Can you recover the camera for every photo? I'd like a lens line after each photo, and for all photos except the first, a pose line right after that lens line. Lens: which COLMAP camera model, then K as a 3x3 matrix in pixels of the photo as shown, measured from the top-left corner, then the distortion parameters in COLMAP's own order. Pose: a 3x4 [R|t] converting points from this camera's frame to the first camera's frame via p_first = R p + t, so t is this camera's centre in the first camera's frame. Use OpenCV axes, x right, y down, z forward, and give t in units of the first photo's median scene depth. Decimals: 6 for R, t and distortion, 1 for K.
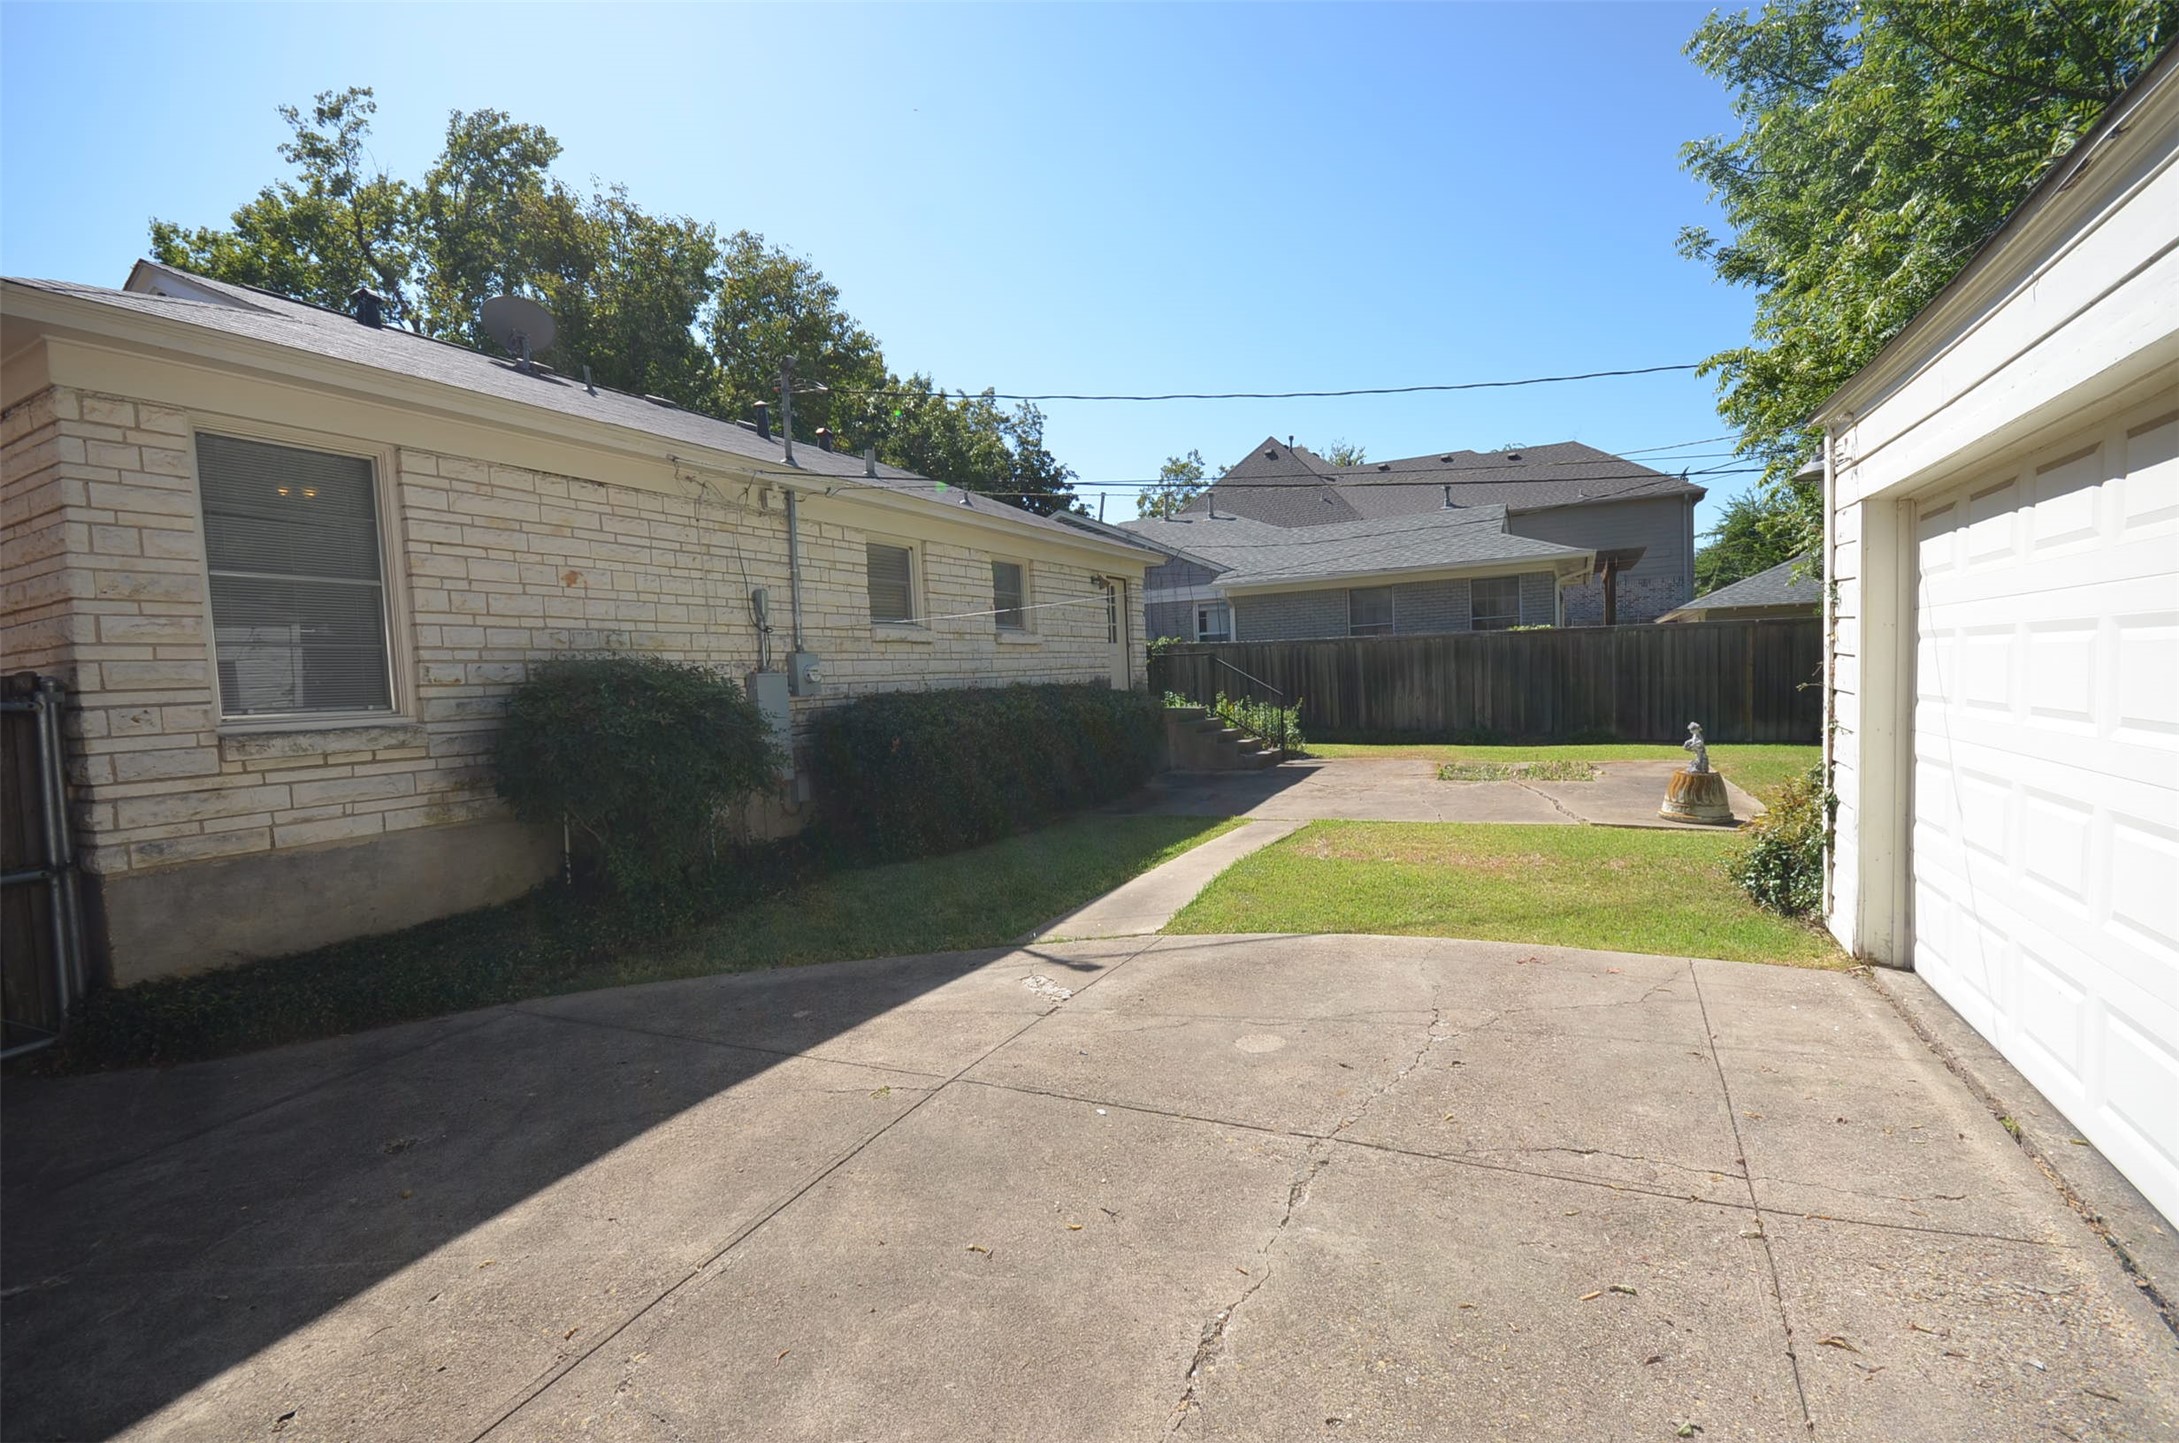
lens RADIAL K [[949.0, 0, 1086.3], [0, 949.0, 742.0], [0, 0, 1]] dist [0.004255, -0.009396]
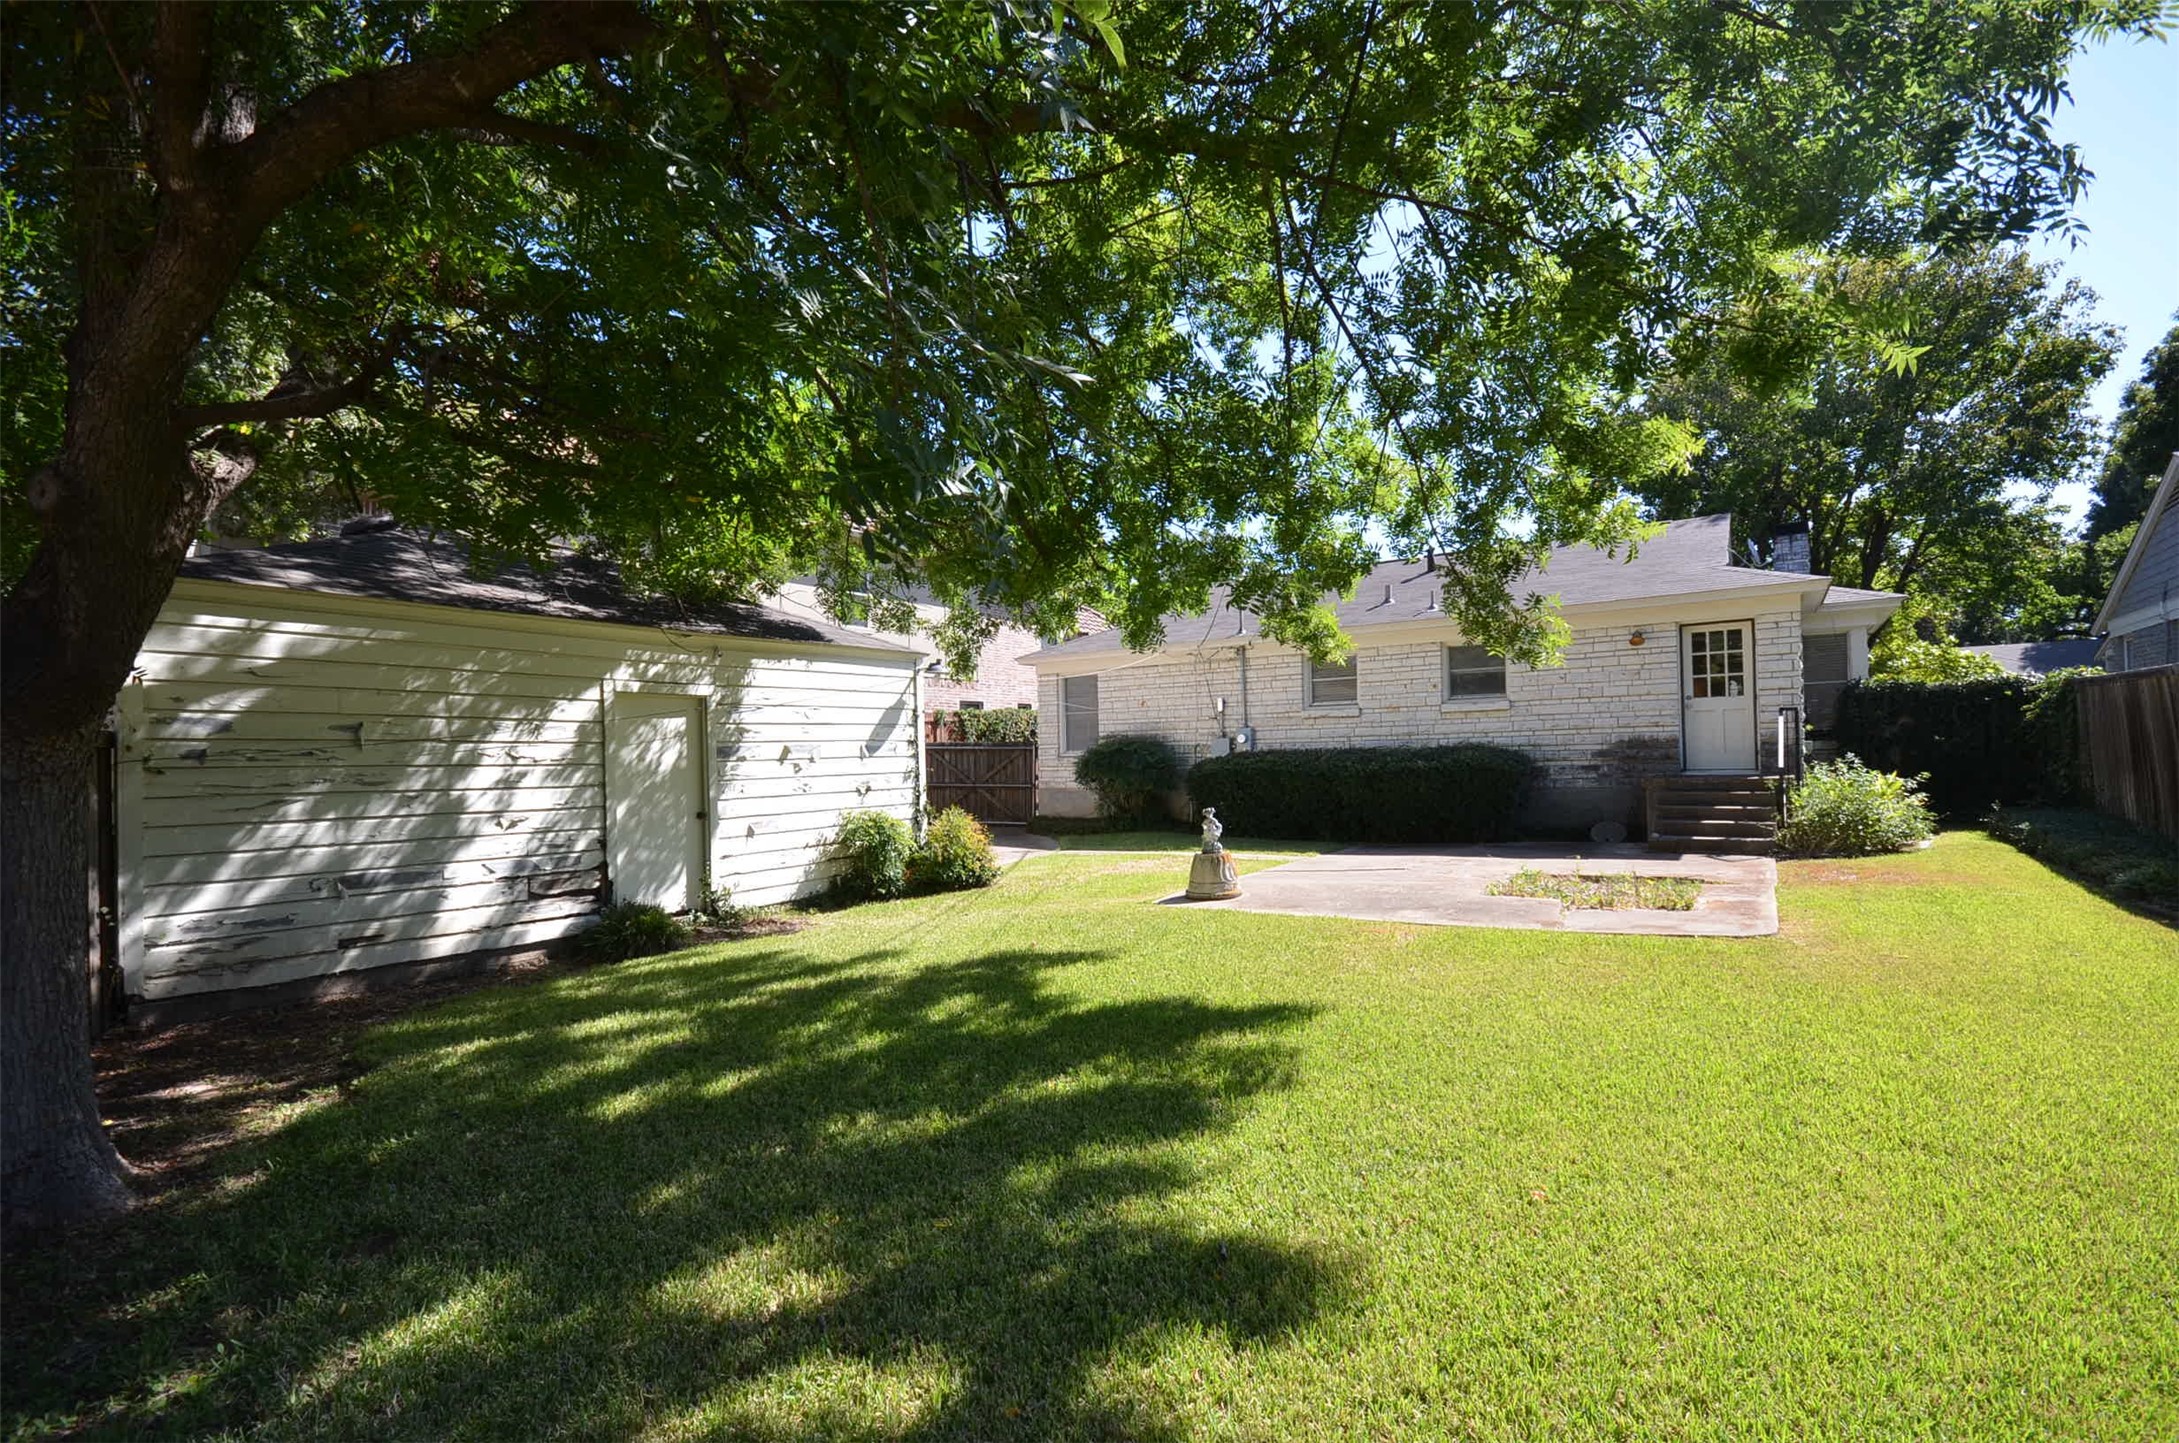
lens RADIAL K [[949.0, 0, 1086.3], [0, 949.0, 742.0], [0, 0, 1]] dist [0.004255, -0.009396]
pose [[-0.168631, 0.035552, -0.985038, 2.670770], [-0.037633, 0.998388, 0.042476, -0.216513], [0.984961, 0.044233, -0.167022, 1.618136]]
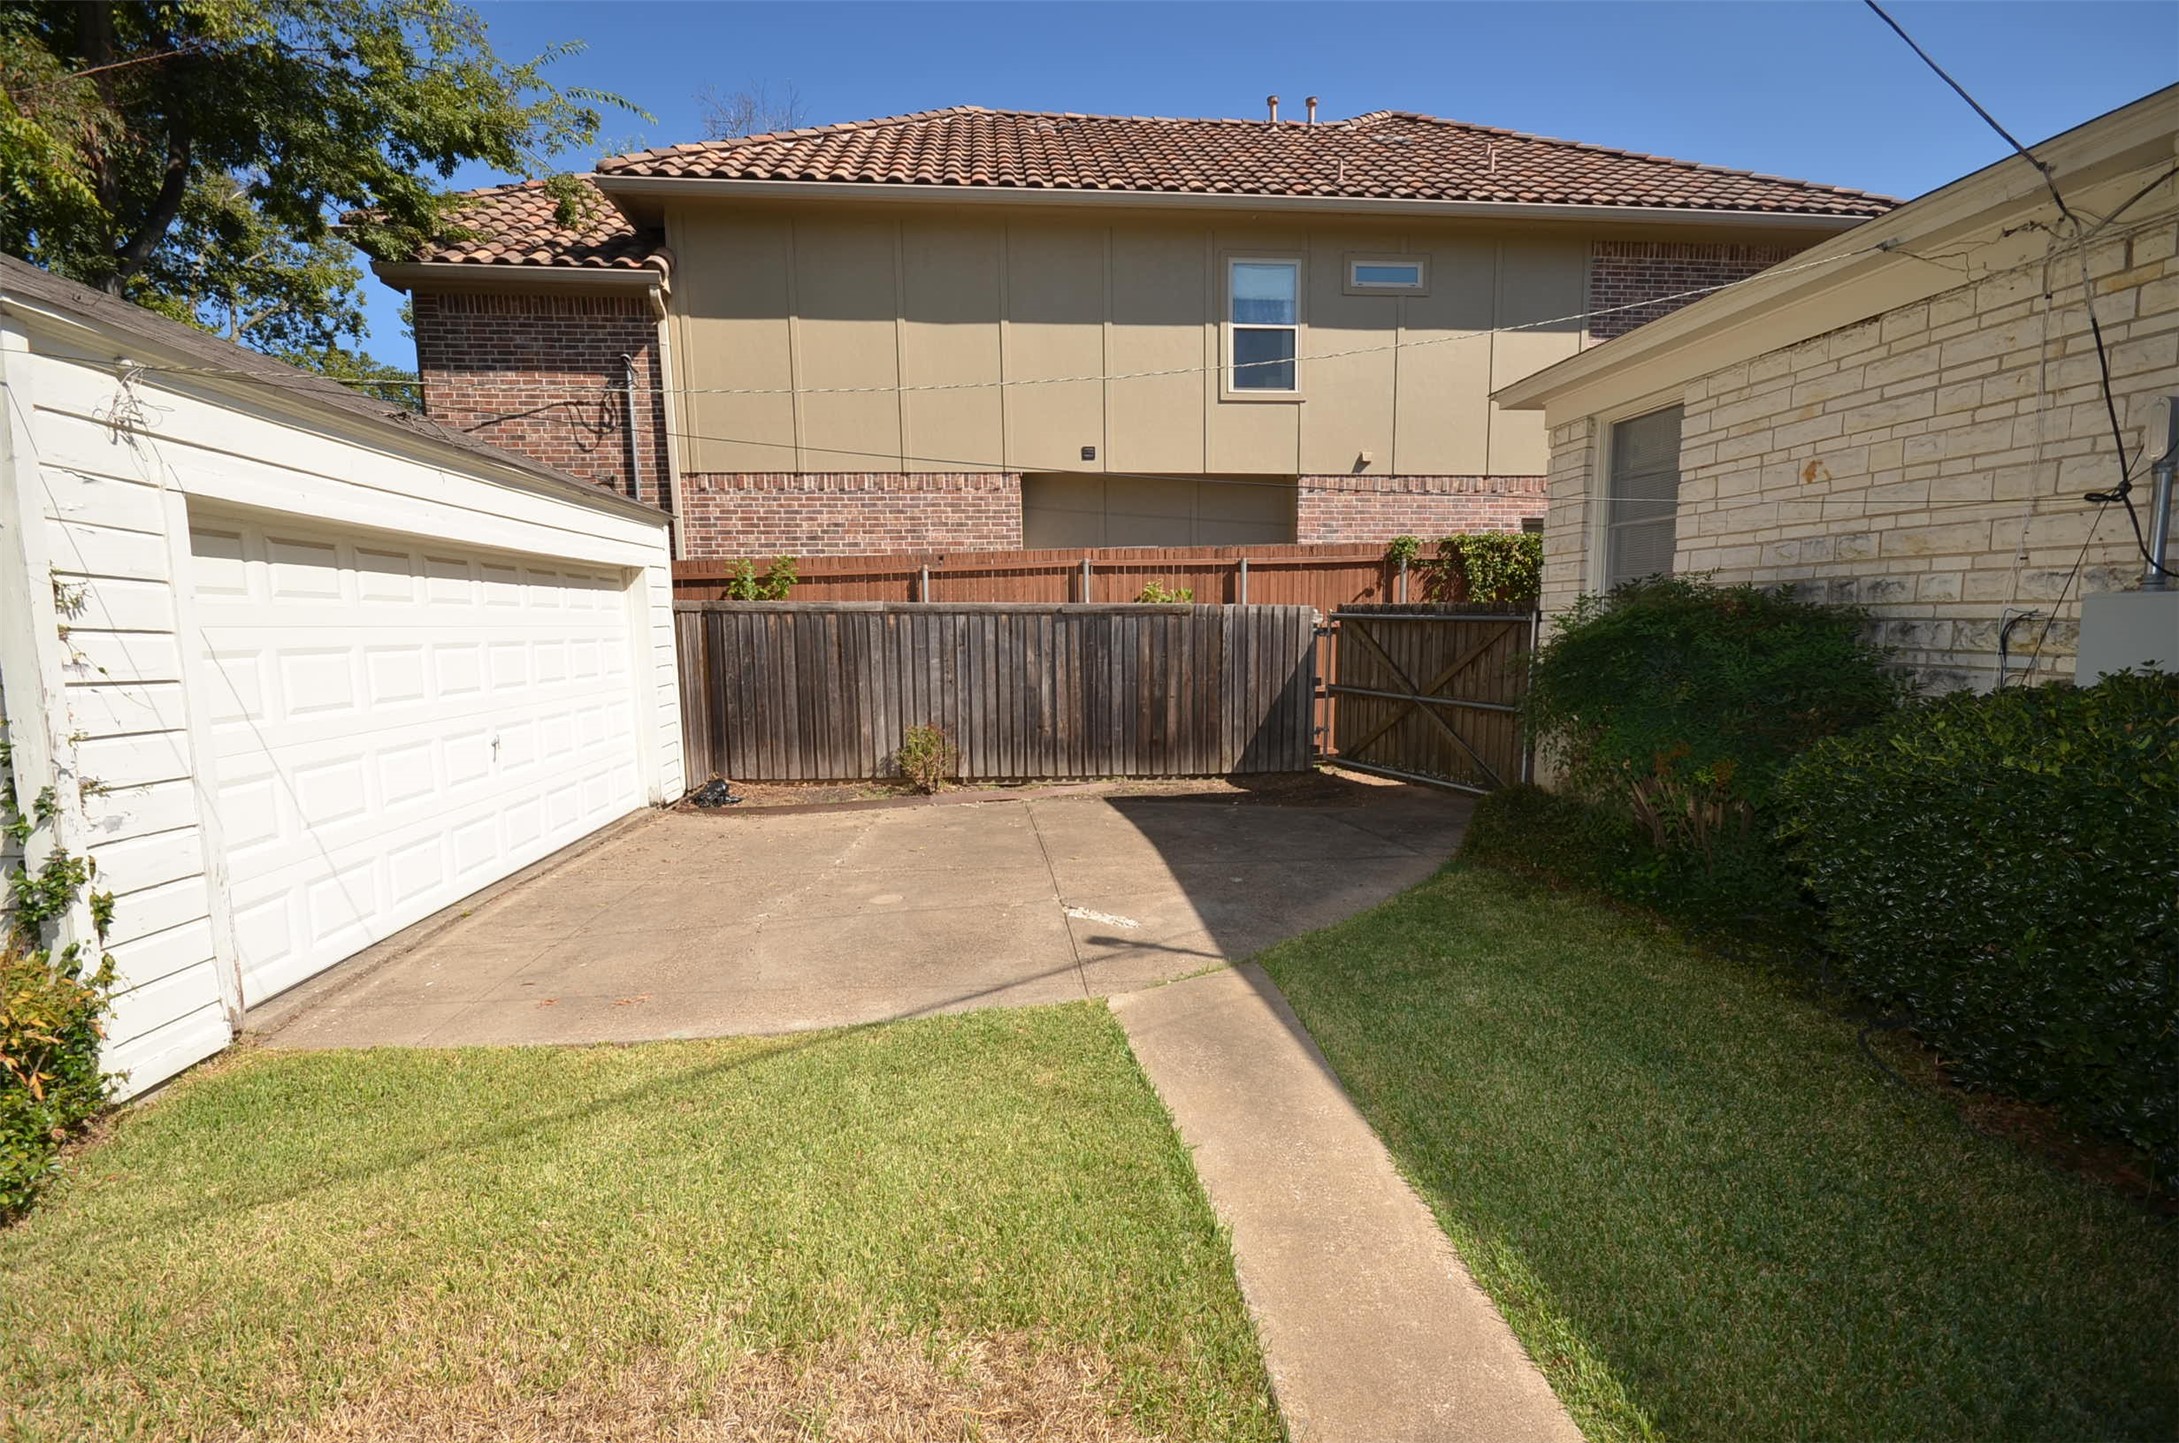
lens RADIAL K [[949.0, 0, 1086.3], [0, 949.0, 742.0], [0, 0, 1]] dist [0.004255, -0.009396]
pose [[-0.838219, 0.123969, -0.531056, 0.487106], [0.015591, 0.978868, 0.203897, -0.154422], [0.545111, 0.162630, -0.822439, 1.690252]]
